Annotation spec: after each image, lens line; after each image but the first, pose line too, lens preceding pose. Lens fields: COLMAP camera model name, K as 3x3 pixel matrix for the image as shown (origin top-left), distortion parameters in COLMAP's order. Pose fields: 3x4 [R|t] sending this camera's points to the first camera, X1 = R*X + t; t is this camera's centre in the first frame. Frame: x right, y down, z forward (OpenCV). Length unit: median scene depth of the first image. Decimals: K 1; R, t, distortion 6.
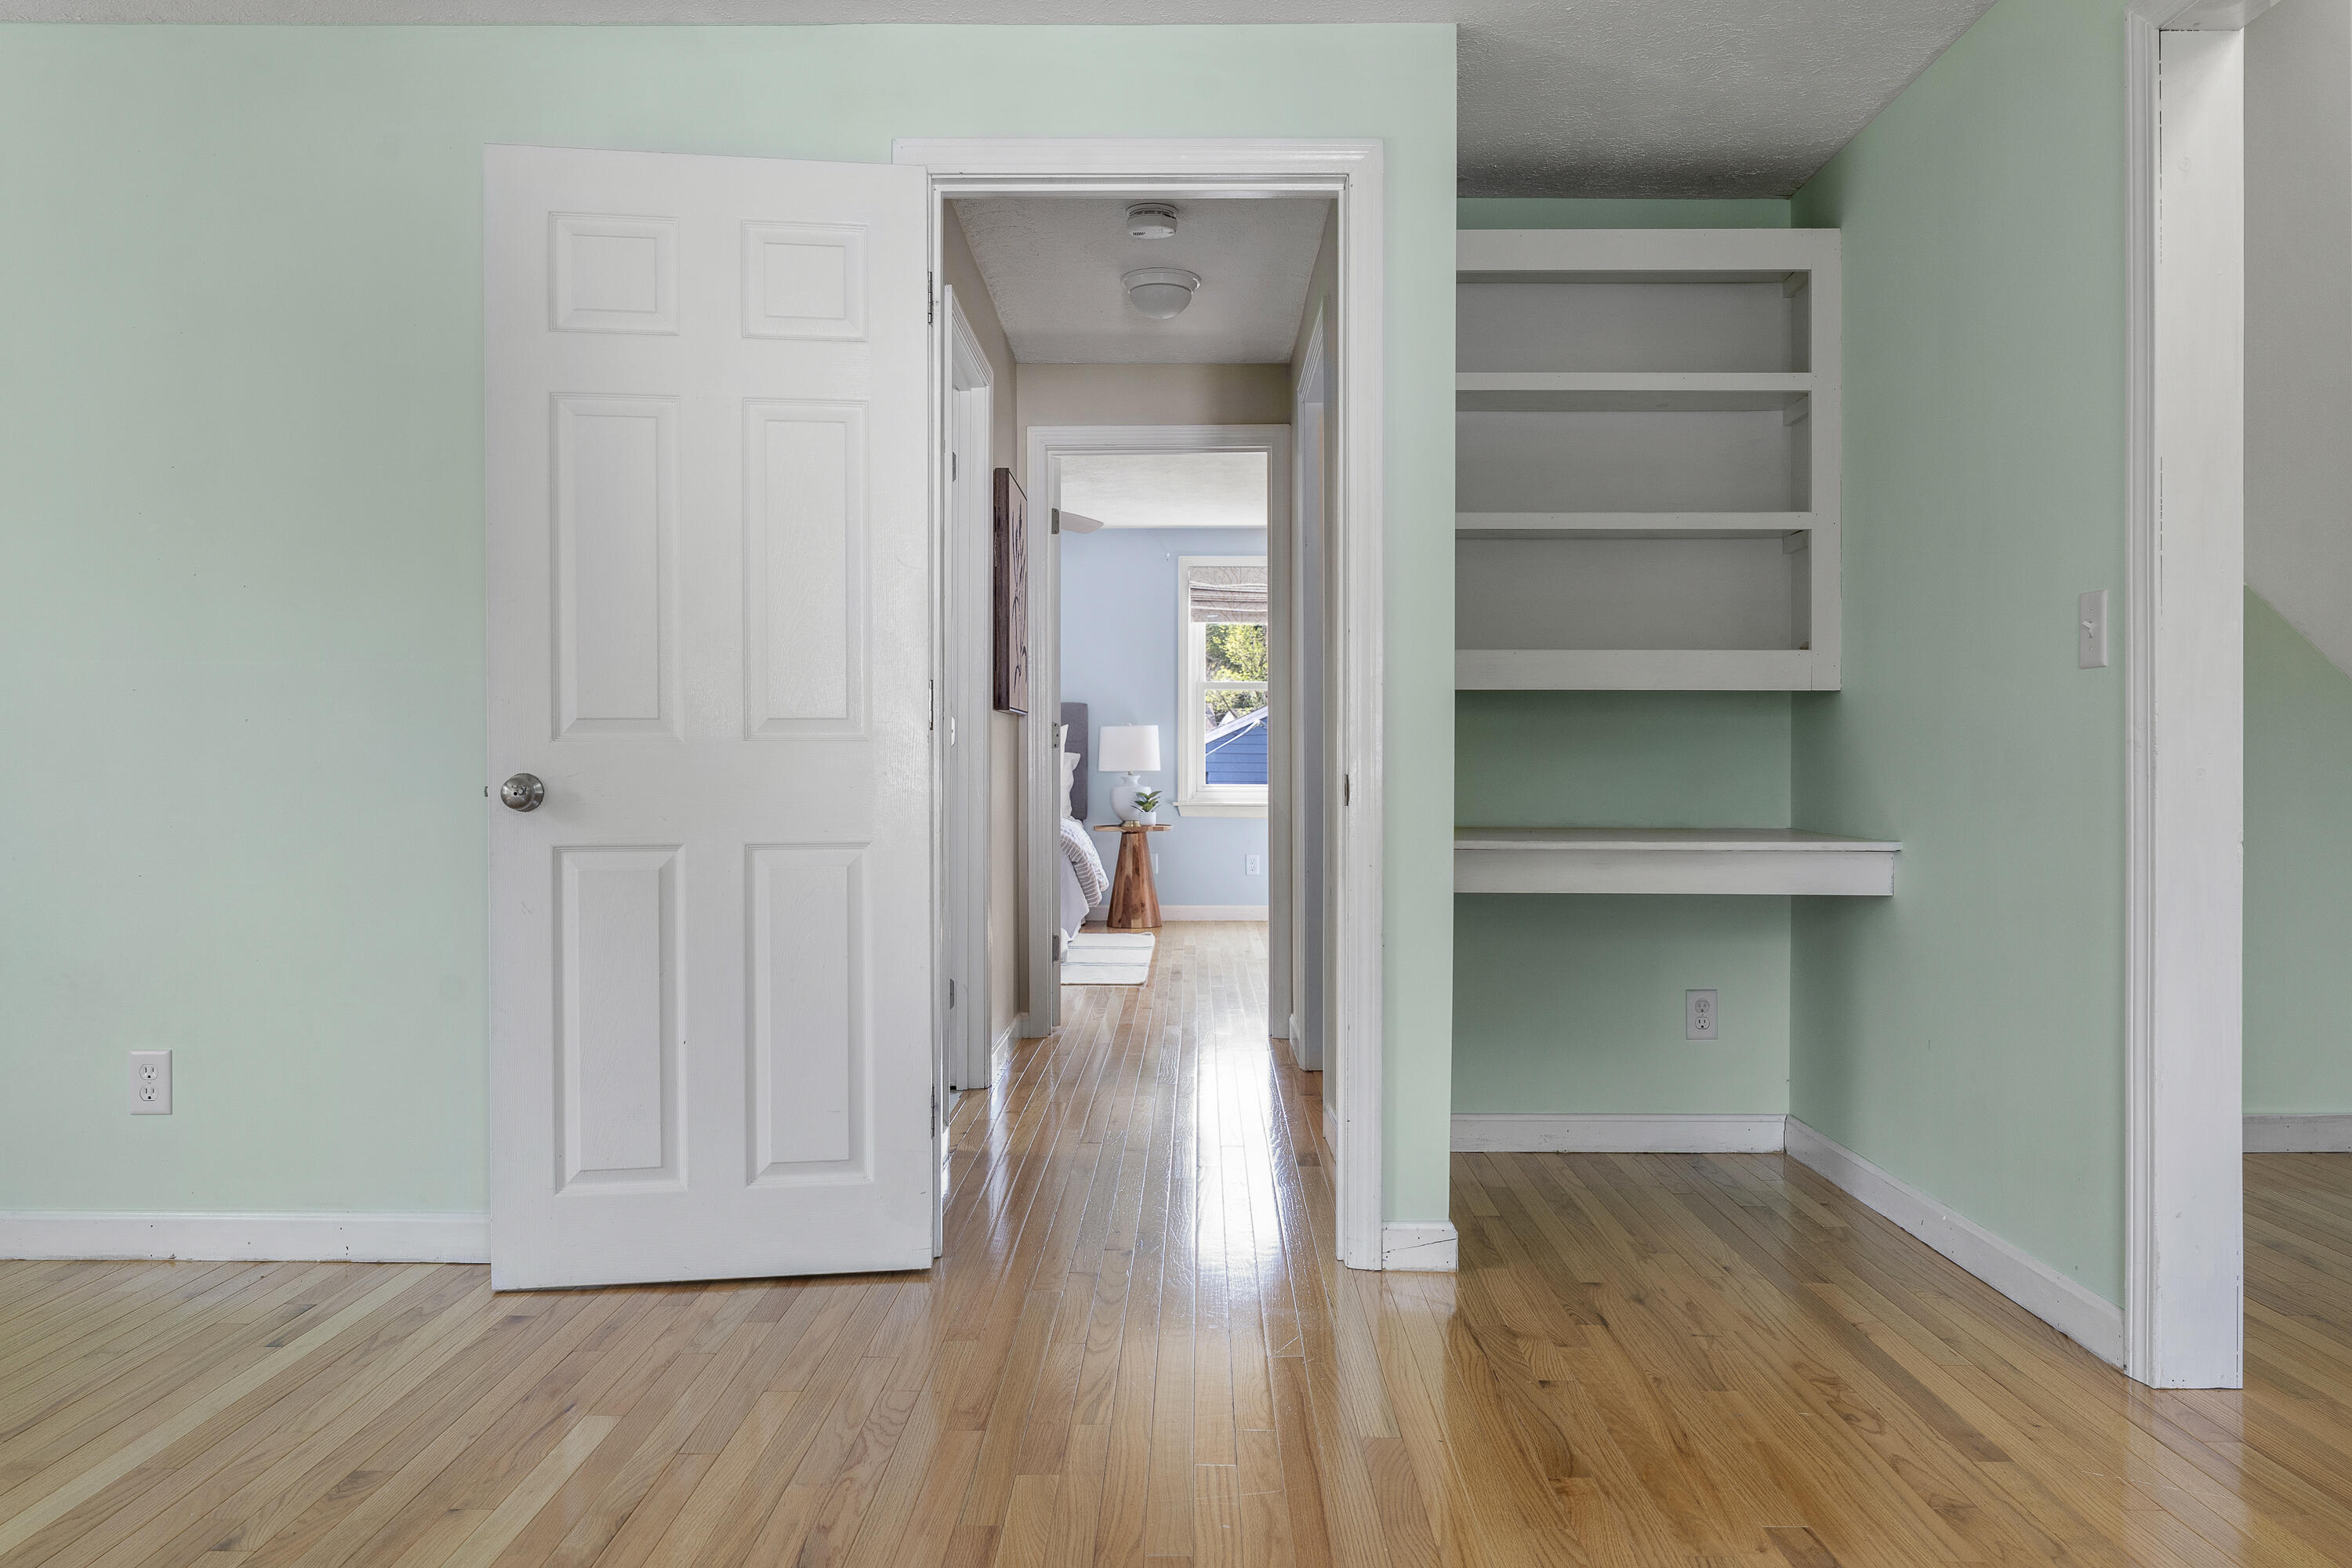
lens RADIAL K [[1621.9, 0, 1175.9], [0, 1621.9, 762.9], [0, 0, 1]] dist [0.000737, -0.004484]
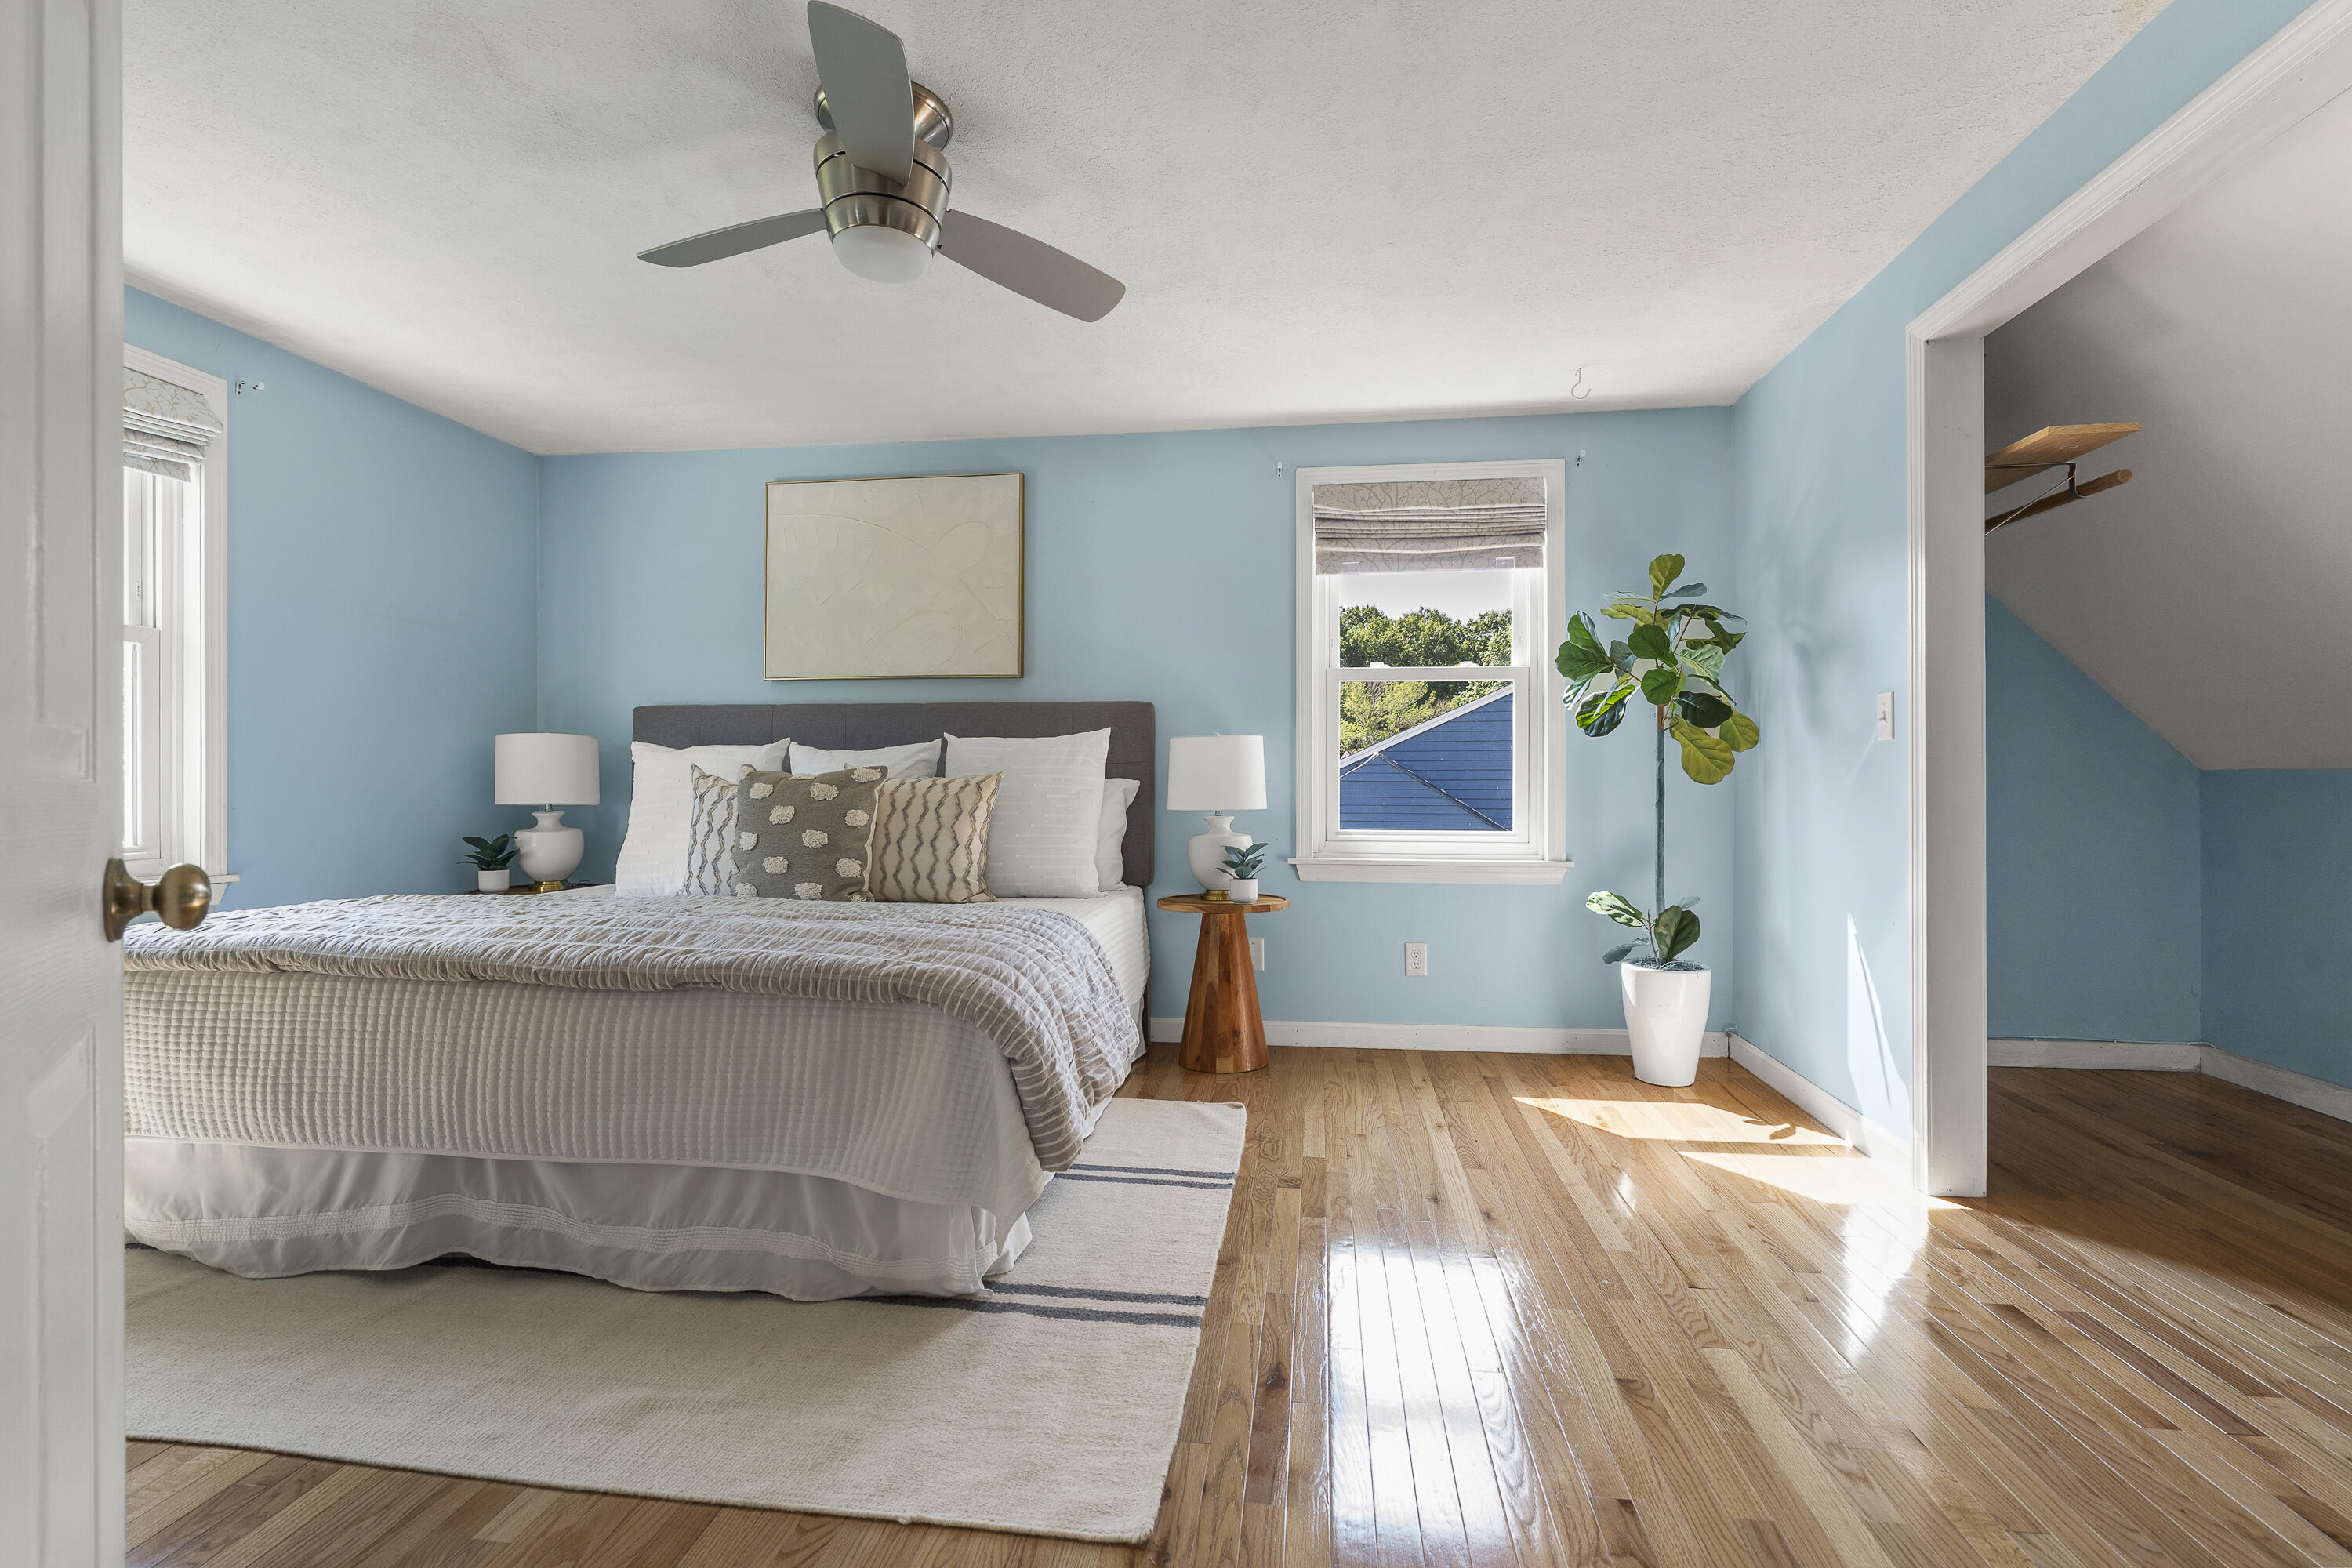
lens RADIAL K [[1073.5, 0, 1189.2], [0, 1073.5, 790.6], [0, 0, 1]] dist [-0.005168, 0.002627]
pose [[0.993914, -0.002265, -0.110137, 0.005994], [0.002443, 0.999996, 0.001482, -0.002879], [0.110134, -0.001742, 0.993915, 0.589463]]
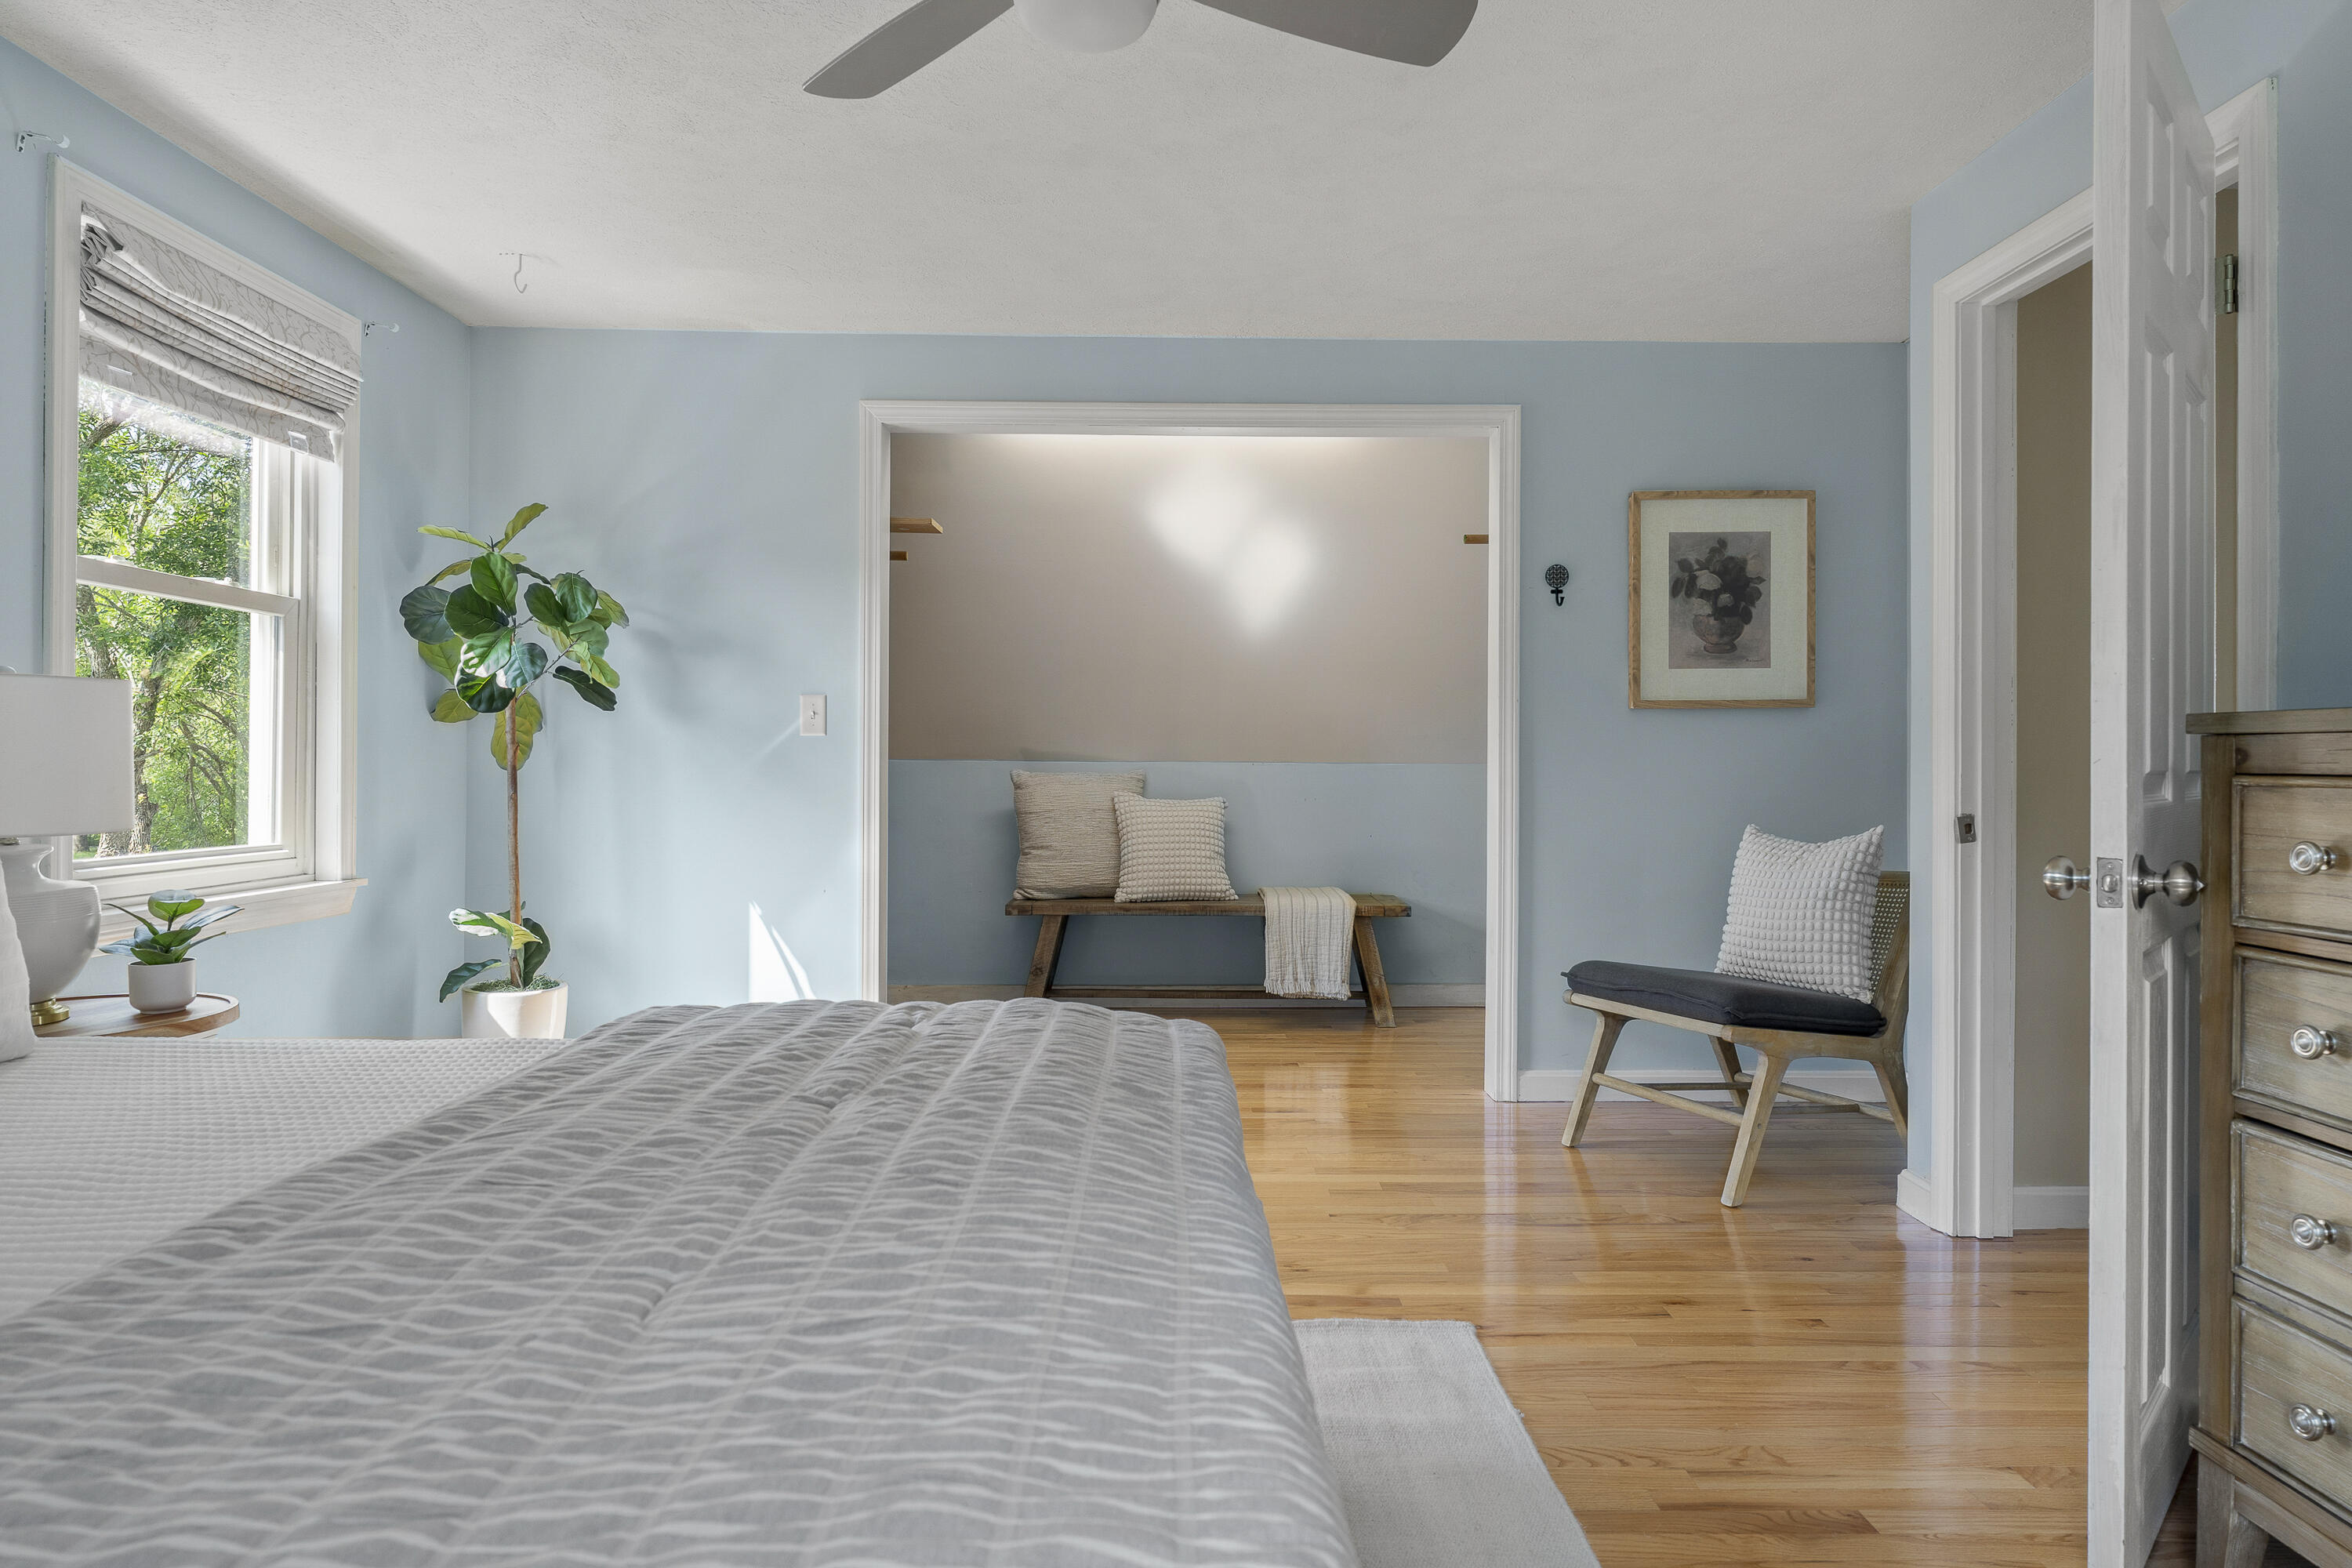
lens RADIAL K [[1368.3, 0, 1170.8], [0, 1368.3, 767.9], [0, 0, 1]] dist [0.002261, 0.001214]
pose [[-0.009409, -0.005483, 0.999941, -0.278232], [-0.004141, 0.999977, 0.005444, -0.008216], [-0.999947, -0.004090, -0.009432, 0.793338]]
